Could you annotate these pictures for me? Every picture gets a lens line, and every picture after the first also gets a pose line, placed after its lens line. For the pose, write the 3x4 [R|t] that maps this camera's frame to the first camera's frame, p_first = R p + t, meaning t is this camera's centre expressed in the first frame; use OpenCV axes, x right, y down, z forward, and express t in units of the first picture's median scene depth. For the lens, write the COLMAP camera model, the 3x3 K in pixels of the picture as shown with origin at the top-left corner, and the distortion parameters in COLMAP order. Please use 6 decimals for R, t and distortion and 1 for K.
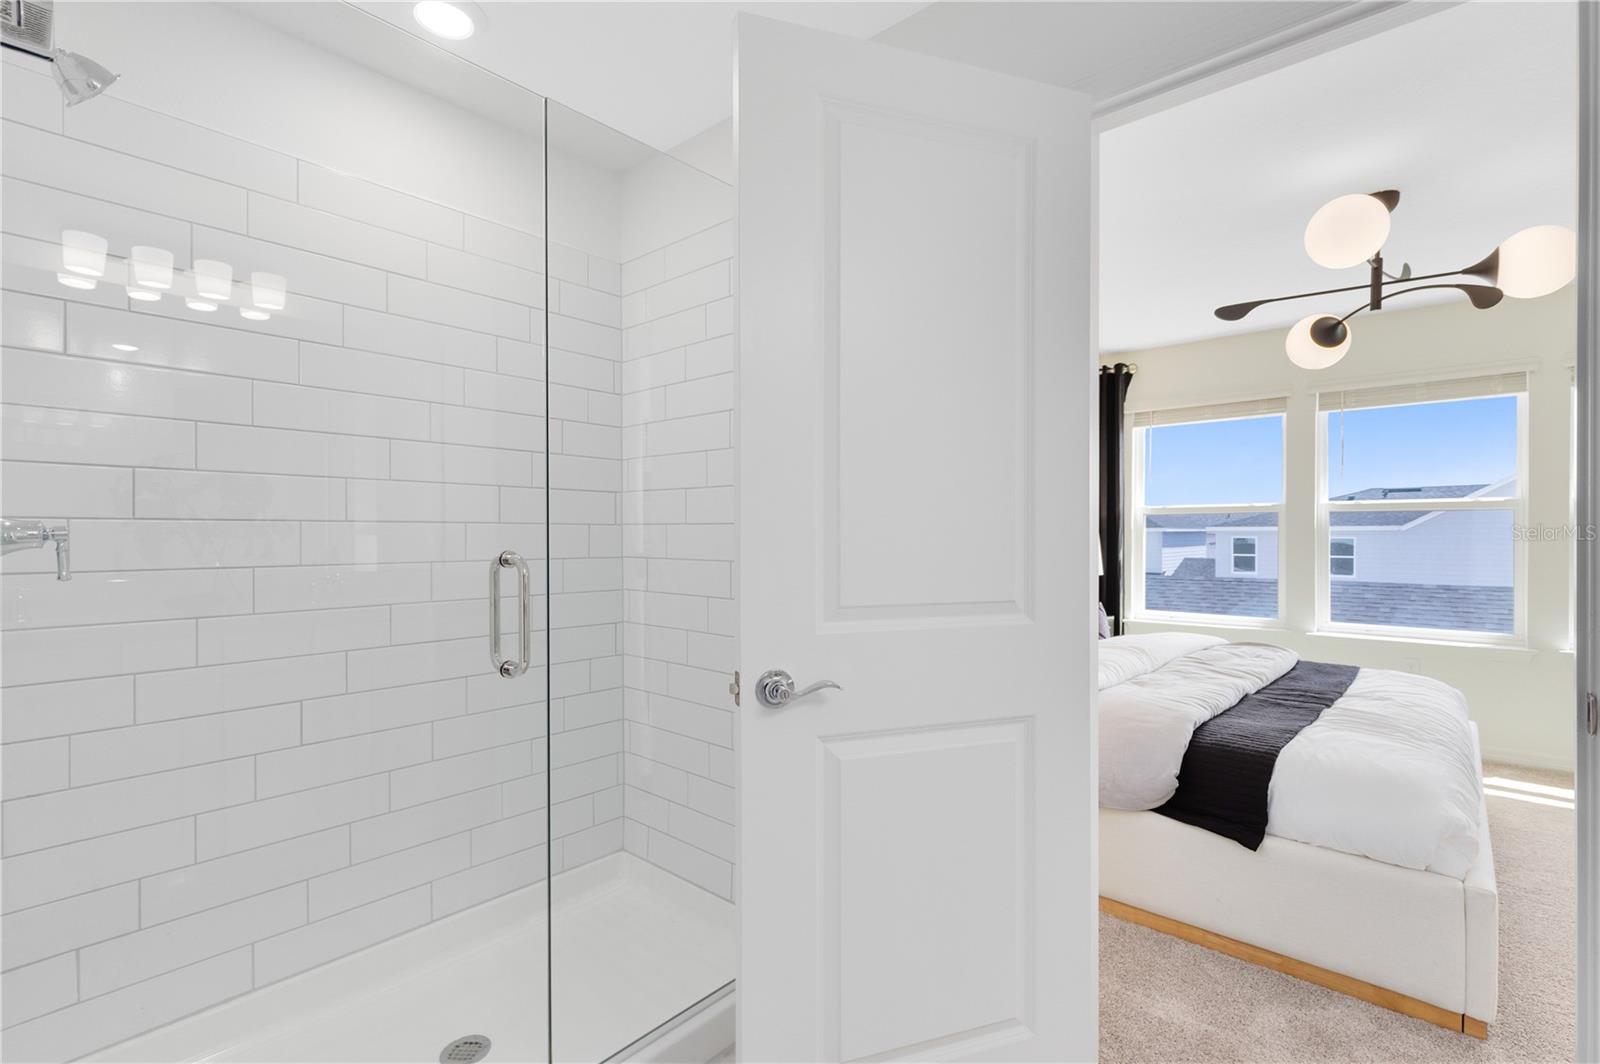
lens RADIAL K [[731.1, 0, 802.6], [0, 731.1, 529.0], [0, 0, 1]] dist [0.012243, -0.002150]
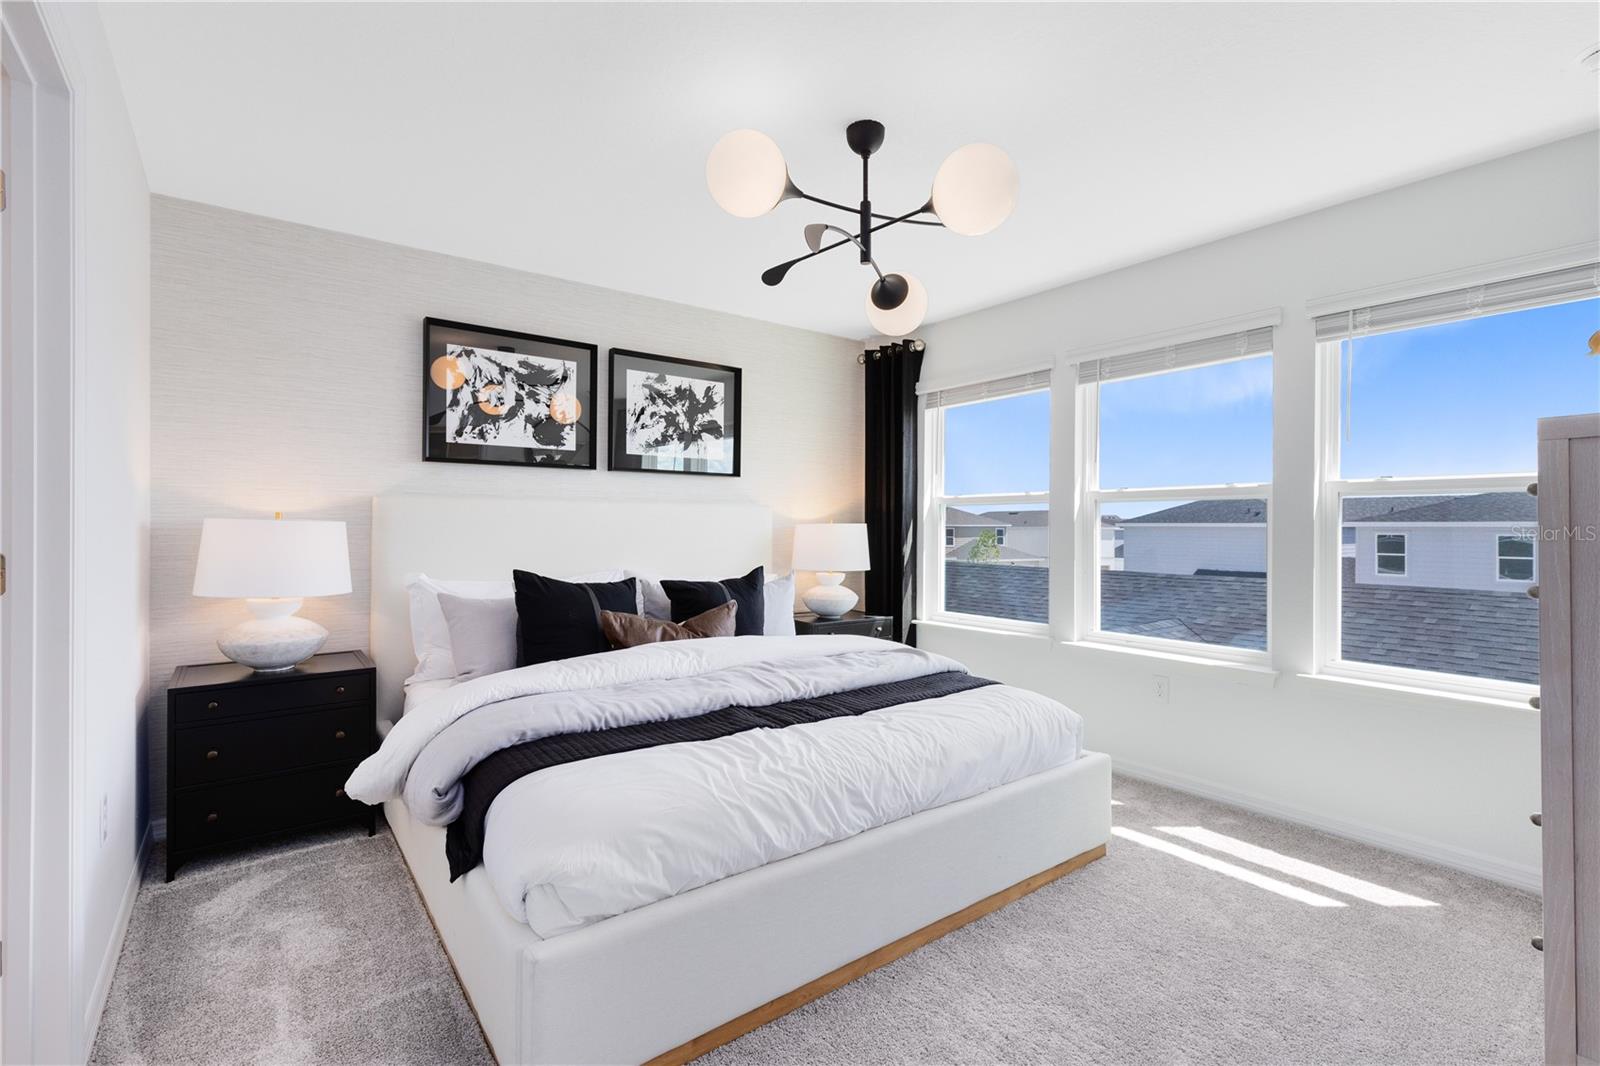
lens RADIAL K [[731.1, 0, 802.2], [0, 731.1, 532.8], [0, 0, 1]] dist [0.012243, -0.002150]
pose [[0.982511, 0.004115, -0.186161, 0.471959], [-0.001797, 0.999919, 0.012617, 0.001143], [0.186198, -0.012062, 0.982438, 0.088880]]
